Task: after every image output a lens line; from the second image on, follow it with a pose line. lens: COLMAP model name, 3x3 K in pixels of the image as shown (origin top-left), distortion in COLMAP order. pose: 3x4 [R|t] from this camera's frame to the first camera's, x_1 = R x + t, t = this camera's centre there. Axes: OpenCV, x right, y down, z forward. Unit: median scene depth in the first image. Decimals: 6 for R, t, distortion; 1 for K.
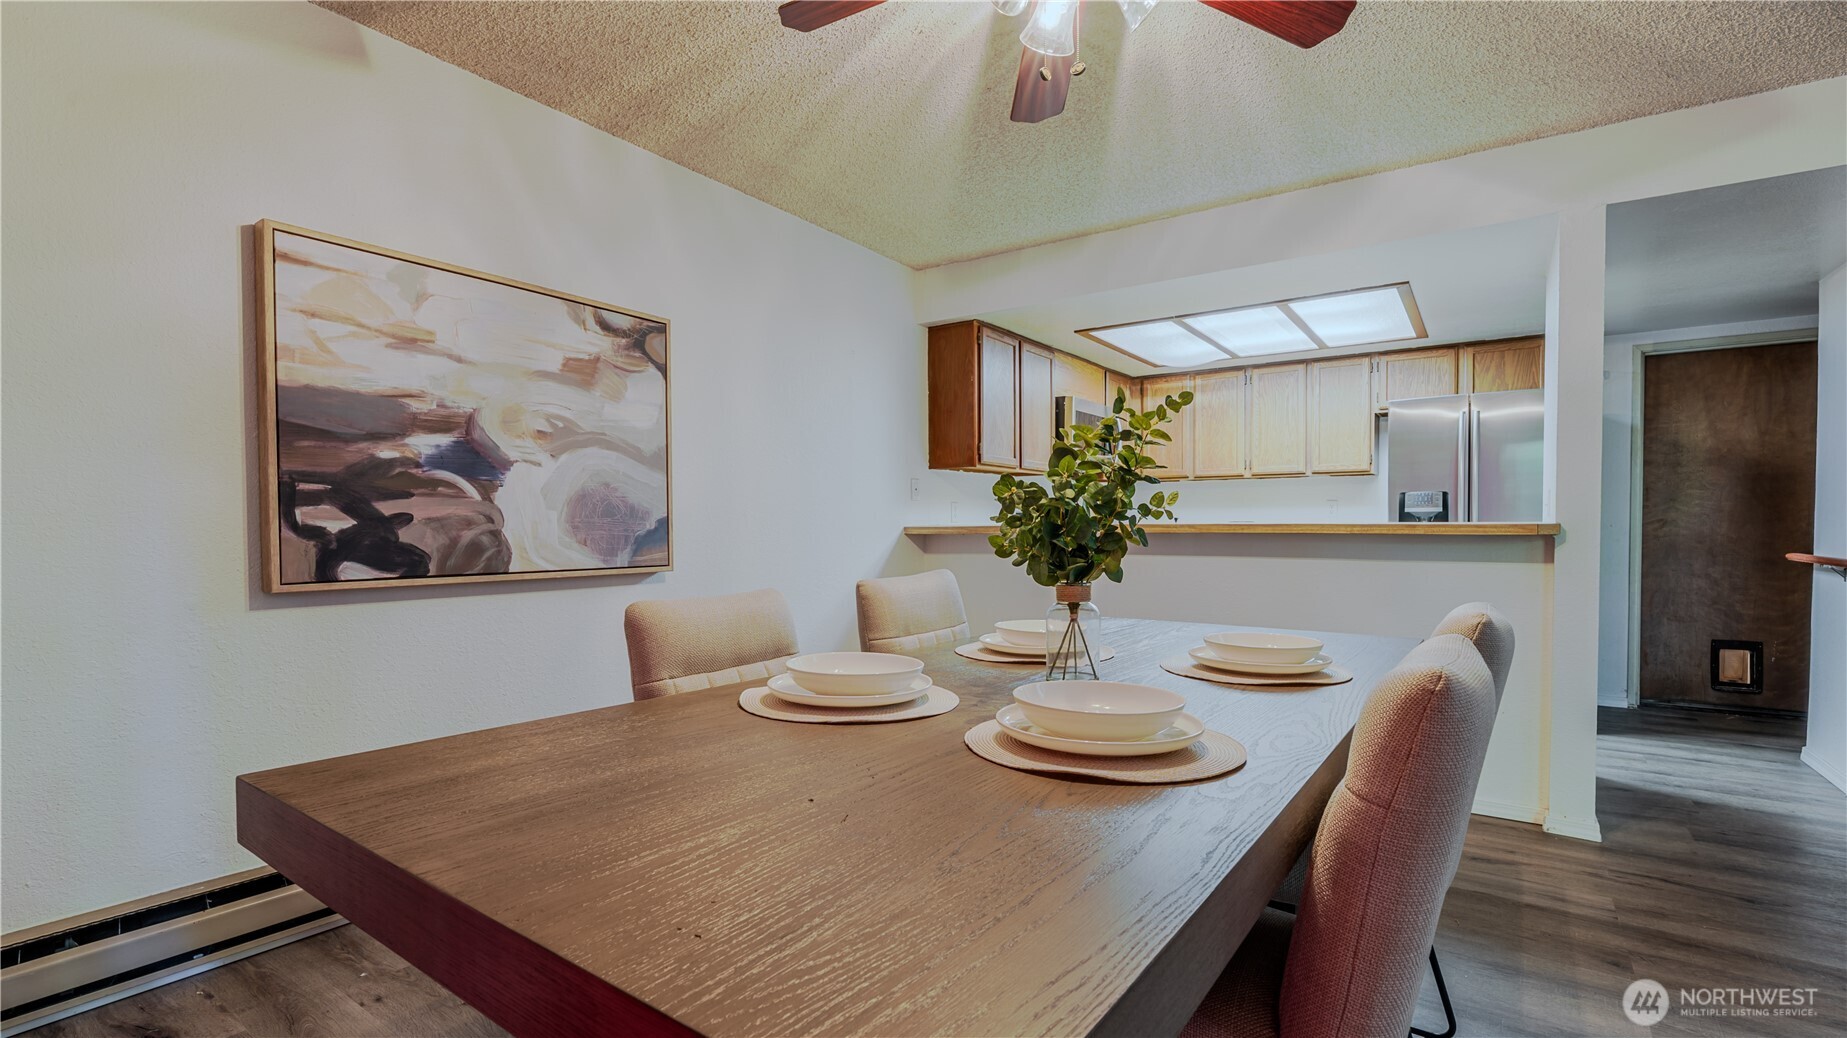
lens RADIAL K [[821.2, 0, 924.7], [0, 821.2, 531.7], [0, 0, 1]] dist [-0.003955, 0.000343]
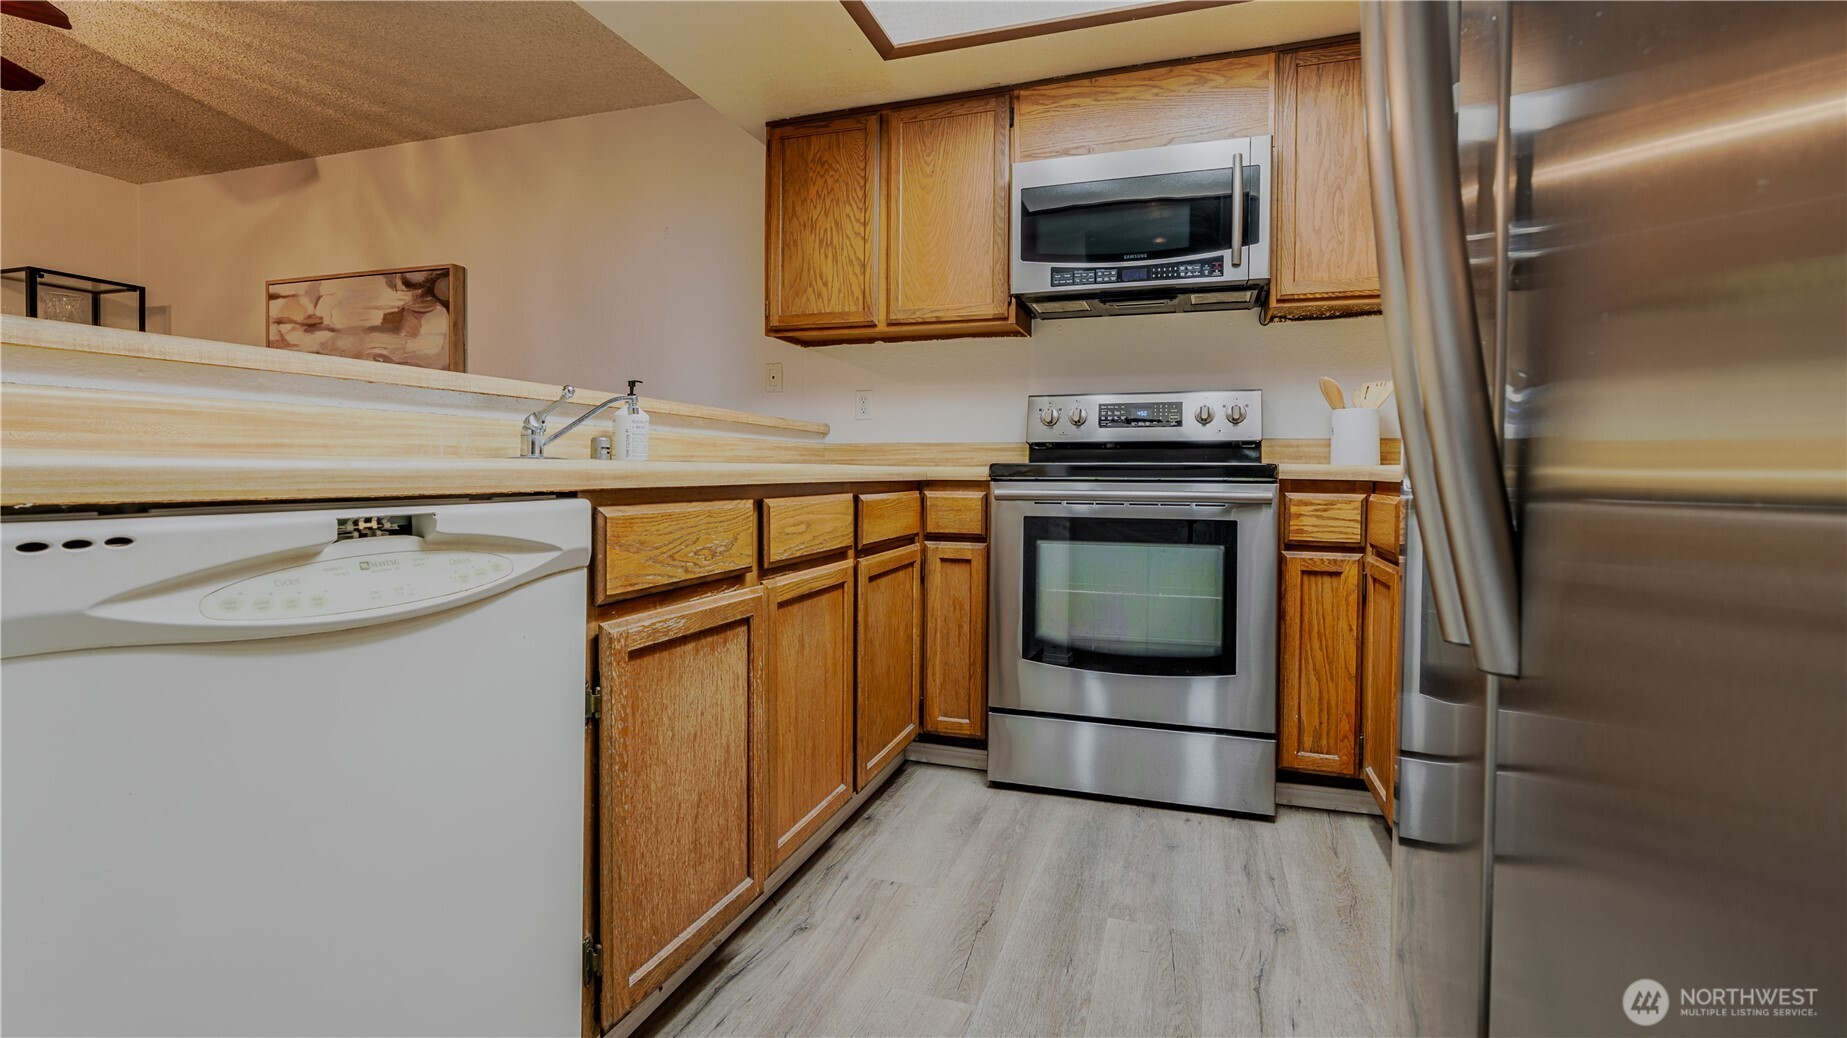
lens RADIAL K [[821.2, 0, 921.5], [0, 821.2, 505.9], [0, 0, 1]] dist [-0.003955, 0.000343]
pose [[0.291463, 0.032672, -0.956024, 1.179837], [-0.019322, 0.999414, 0.028265, 0.066865], [0.956387, 0.010234, 0.291923, 1.403708]]
